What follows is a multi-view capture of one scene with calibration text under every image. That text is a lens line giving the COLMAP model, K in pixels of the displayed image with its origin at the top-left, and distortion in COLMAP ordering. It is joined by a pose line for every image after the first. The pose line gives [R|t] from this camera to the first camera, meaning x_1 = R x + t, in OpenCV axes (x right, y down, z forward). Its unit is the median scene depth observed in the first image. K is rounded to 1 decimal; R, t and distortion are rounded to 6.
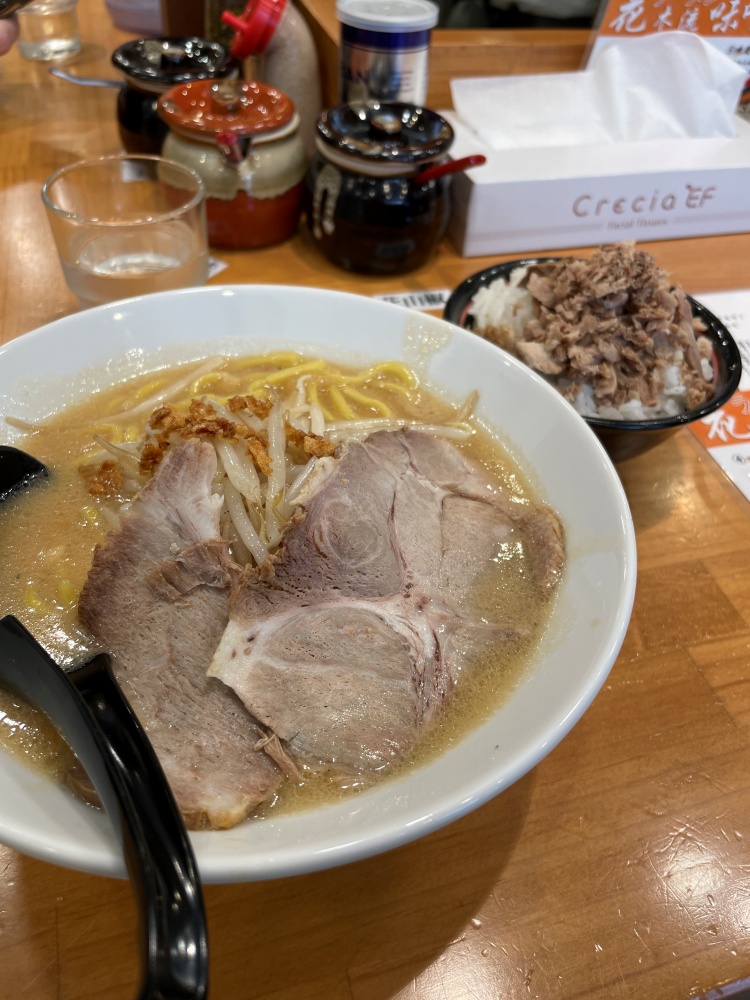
lens RADIAL K [[794.1, 0, 375.0], [0, 794.1, 500.0], [0, 0, 1]] dist [0.094454, -0.197049]
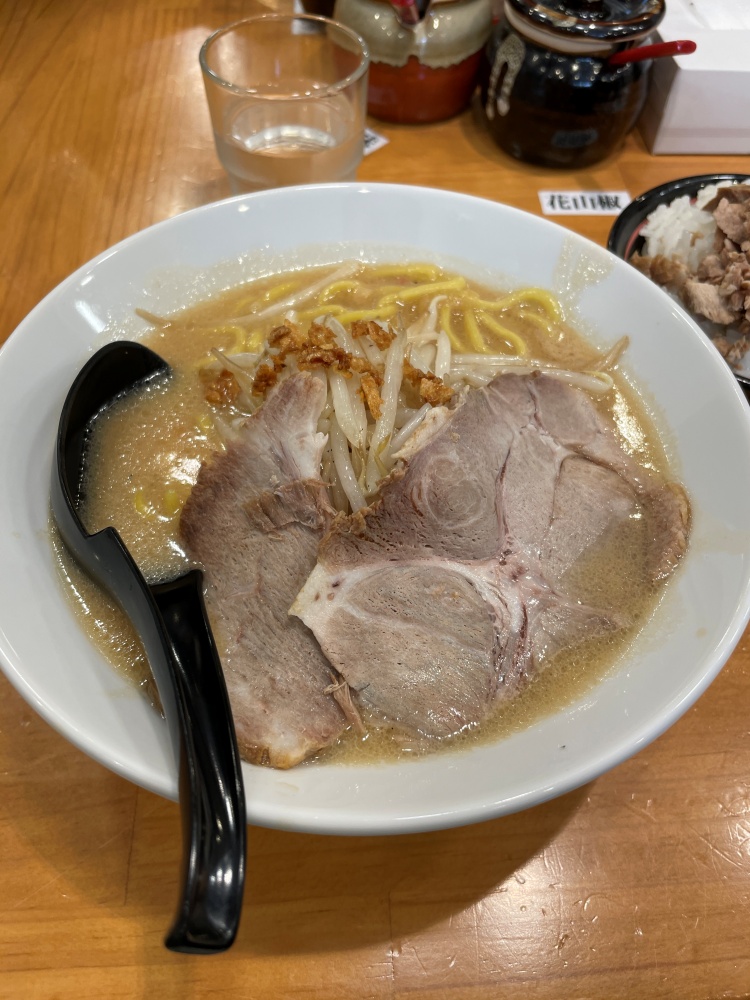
lens RADIAL K [[794.1, 0, 375.0], [0, 794.1, 500.0], [0, 0, 1]] dist [0.094454, -0.197049]
pose [[0.973833, 0.161496, -0.159901, 0.029514], [-0.130773, 0.973634, 0.186912, -0.104631], [0.185871, -0.161110, 0.969276, 0.054332]]
